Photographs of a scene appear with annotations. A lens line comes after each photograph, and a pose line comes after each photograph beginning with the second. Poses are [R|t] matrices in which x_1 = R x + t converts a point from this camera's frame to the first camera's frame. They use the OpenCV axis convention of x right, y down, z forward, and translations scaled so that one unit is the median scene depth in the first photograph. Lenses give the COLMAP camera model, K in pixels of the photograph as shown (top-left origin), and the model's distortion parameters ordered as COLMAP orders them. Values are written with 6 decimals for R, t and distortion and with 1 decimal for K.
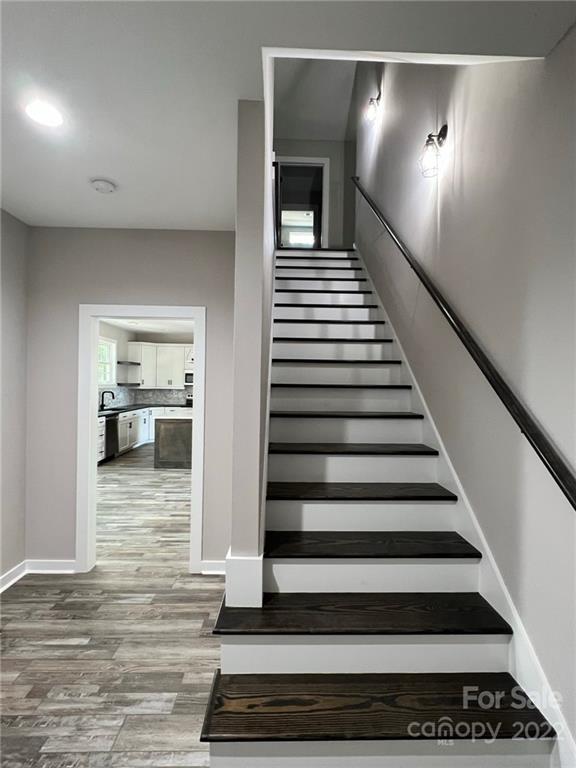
lens RADIAL K [[386.8, 0, 288.0], [0, 386.8, 384.0], [0, 0, 1]] dist [-0.002592, 0.001216]
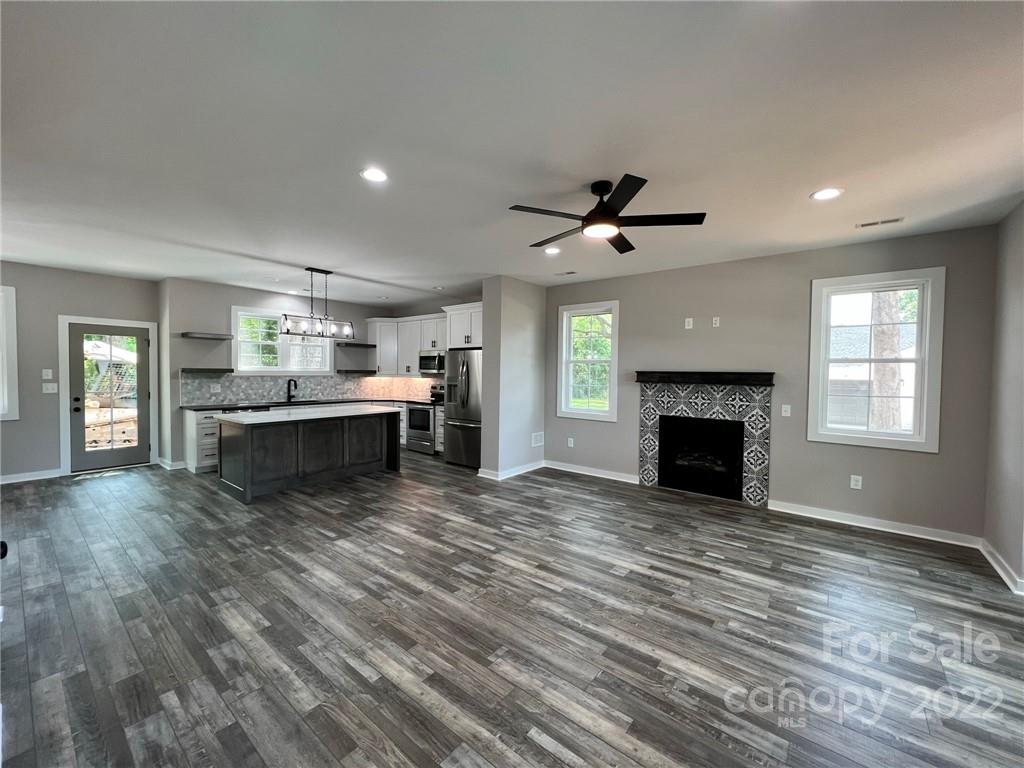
lens RADIAL K [[409.7, 0, 512.0], [0, 409.7, 384.0], [0, 0, 1]] dist [-0.000211, 0.000295]
pose [[0.763831, 0.014856, -0.645246, 0.518473], [-0.004567, 0.999834, 0.017613, 0.013568], [0.645401, -0.010507, 0.763772, 0.755621]]
